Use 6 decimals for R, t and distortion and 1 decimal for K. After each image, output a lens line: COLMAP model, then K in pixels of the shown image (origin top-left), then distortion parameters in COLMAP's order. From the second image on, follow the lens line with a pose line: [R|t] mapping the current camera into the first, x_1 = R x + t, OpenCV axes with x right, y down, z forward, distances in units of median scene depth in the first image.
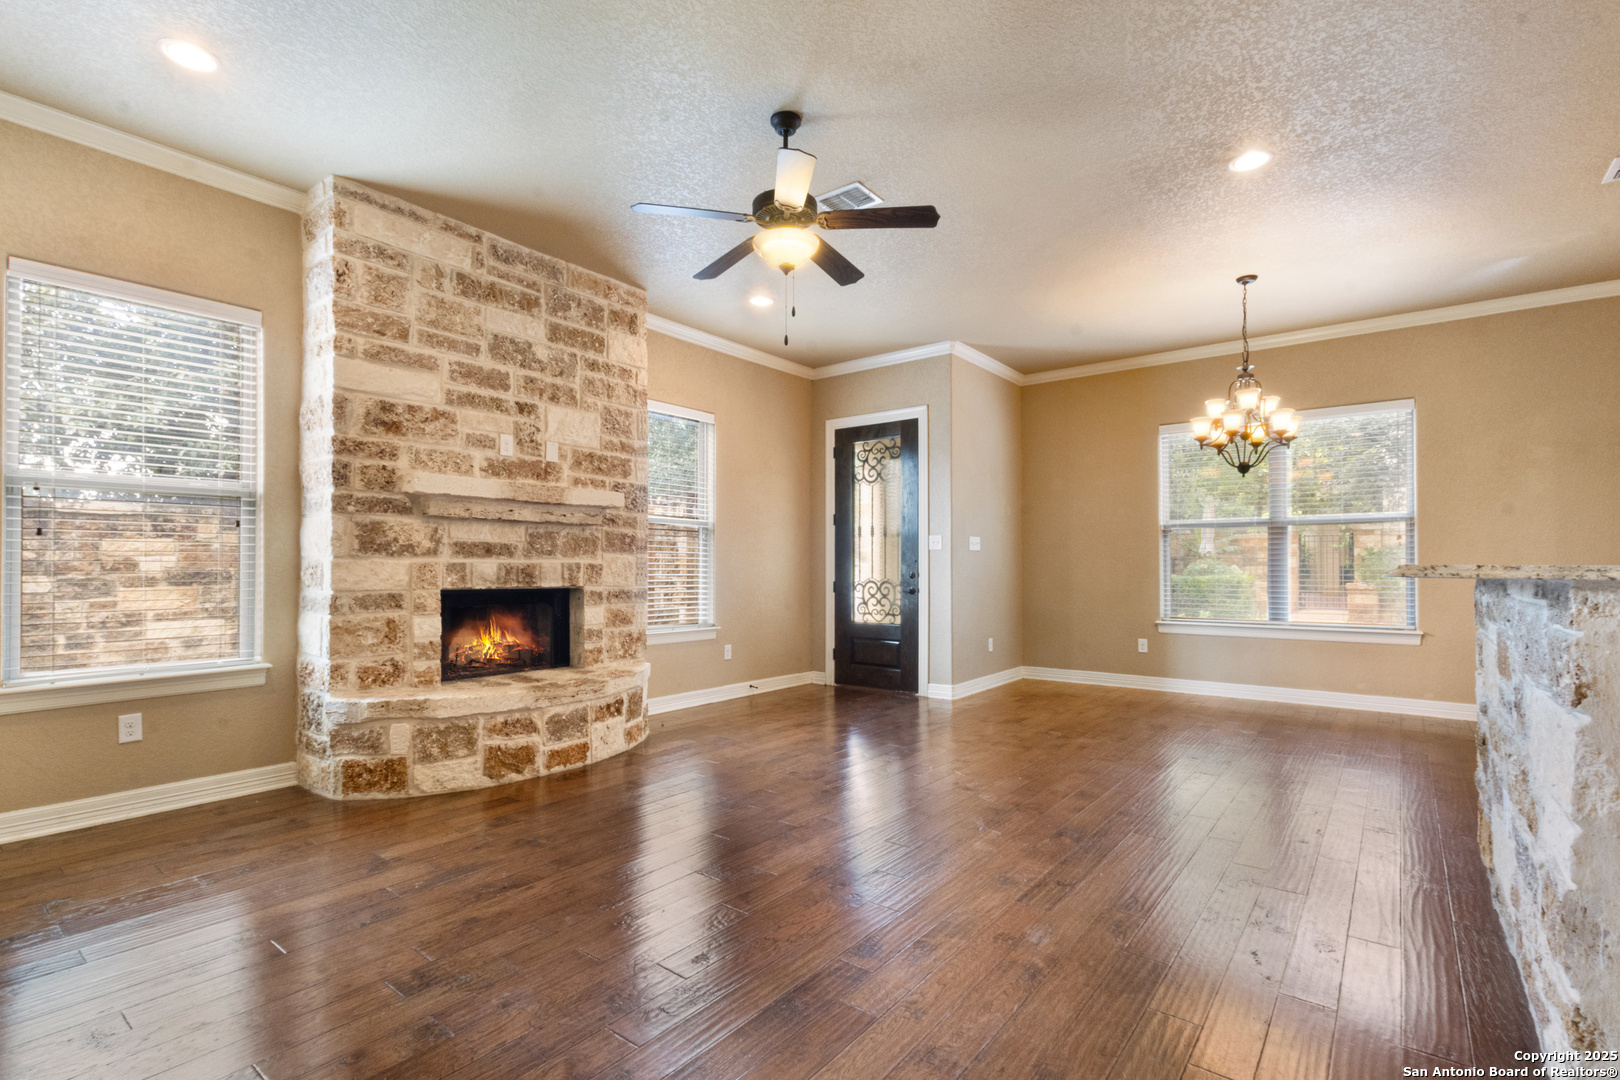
lens RADIAL K [[744.2, 0, 813.1], [0, 744.2, 552.6], [0, 0, 1]] dist [0.004578, -0.000608]
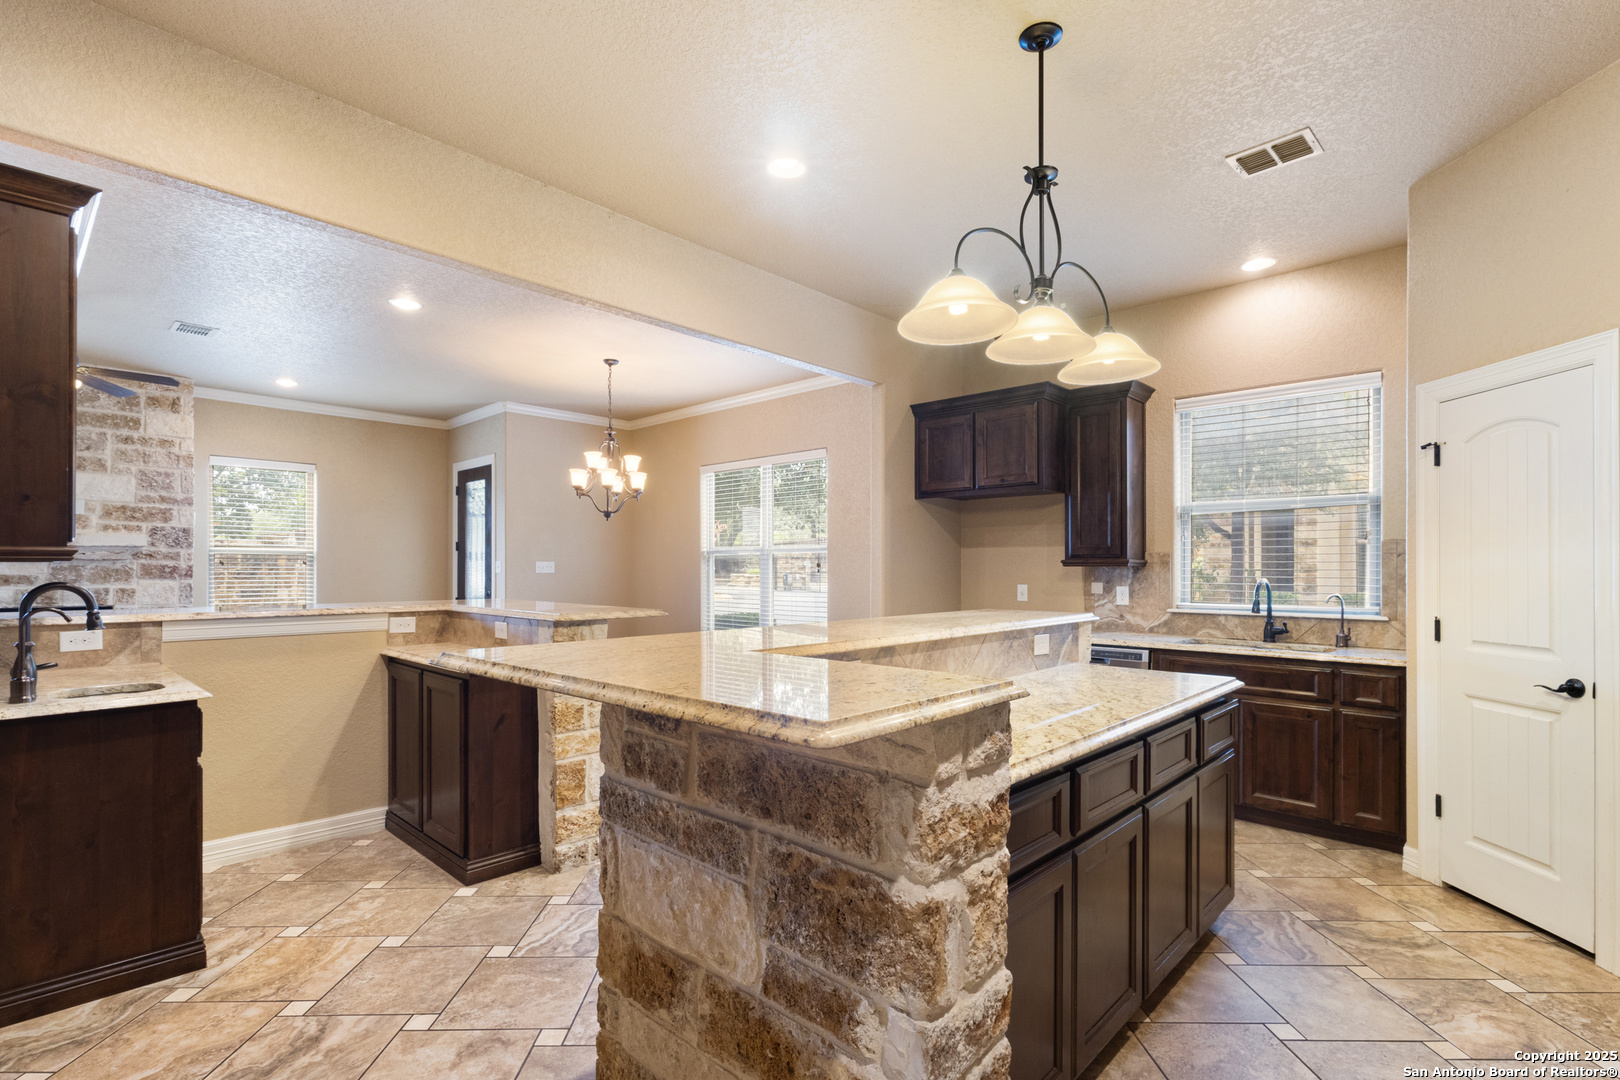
lens RADIAL K [[744.2, 0, 785.1], [0, 744.2, 562.9], [0, 0, 1]] dist [0.004578, -0.000608]
pose [[0.994554, 0.002777, -0.104188, 0.999651], [-0.001841, 0.999957, 0.009078, -0.044042], [0.104208, -0.008837, 0.994516, -0.206881]]
